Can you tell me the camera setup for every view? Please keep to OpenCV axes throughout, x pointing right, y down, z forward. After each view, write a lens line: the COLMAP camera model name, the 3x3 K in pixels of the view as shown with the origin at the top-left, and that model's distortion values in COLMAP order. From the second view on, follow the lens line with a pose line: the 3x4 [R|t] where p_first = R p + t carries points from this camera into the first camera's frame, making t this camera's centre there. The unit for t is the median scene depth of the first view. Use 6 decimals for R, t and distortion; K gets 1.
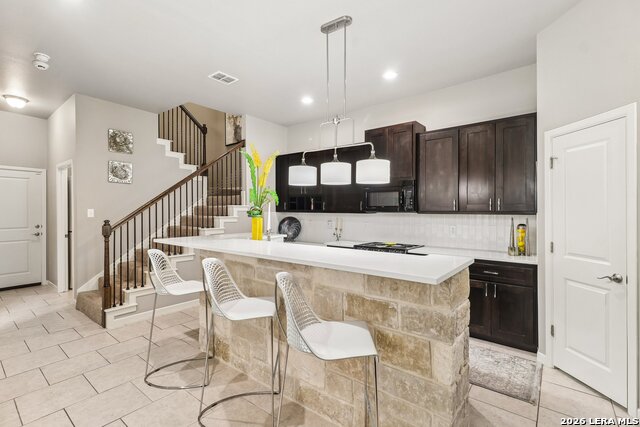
lens RADIAL K [[309.2, 0, 320.0], [0, 309.2, 210.5], [0, 0, 1]] dist [0.025609, 0.000436]
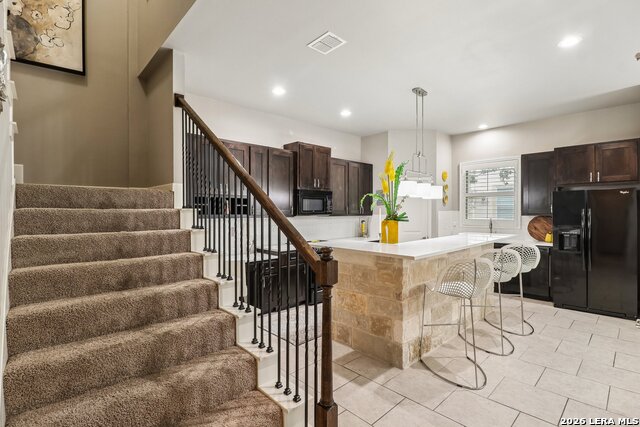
lens RADIAL K [[293.4, 0, 321.2], [0, 293.4, 212.8], [0, 0, 1]] dist [0.000697, 0.009279]
pose [[0.146241, 0.000657, 0.989249, -0.895698], [0.007311, 0.999972, -0.001745, -0.003083], [-0.989222, 0.007488, 0.146232, 0.790009]]
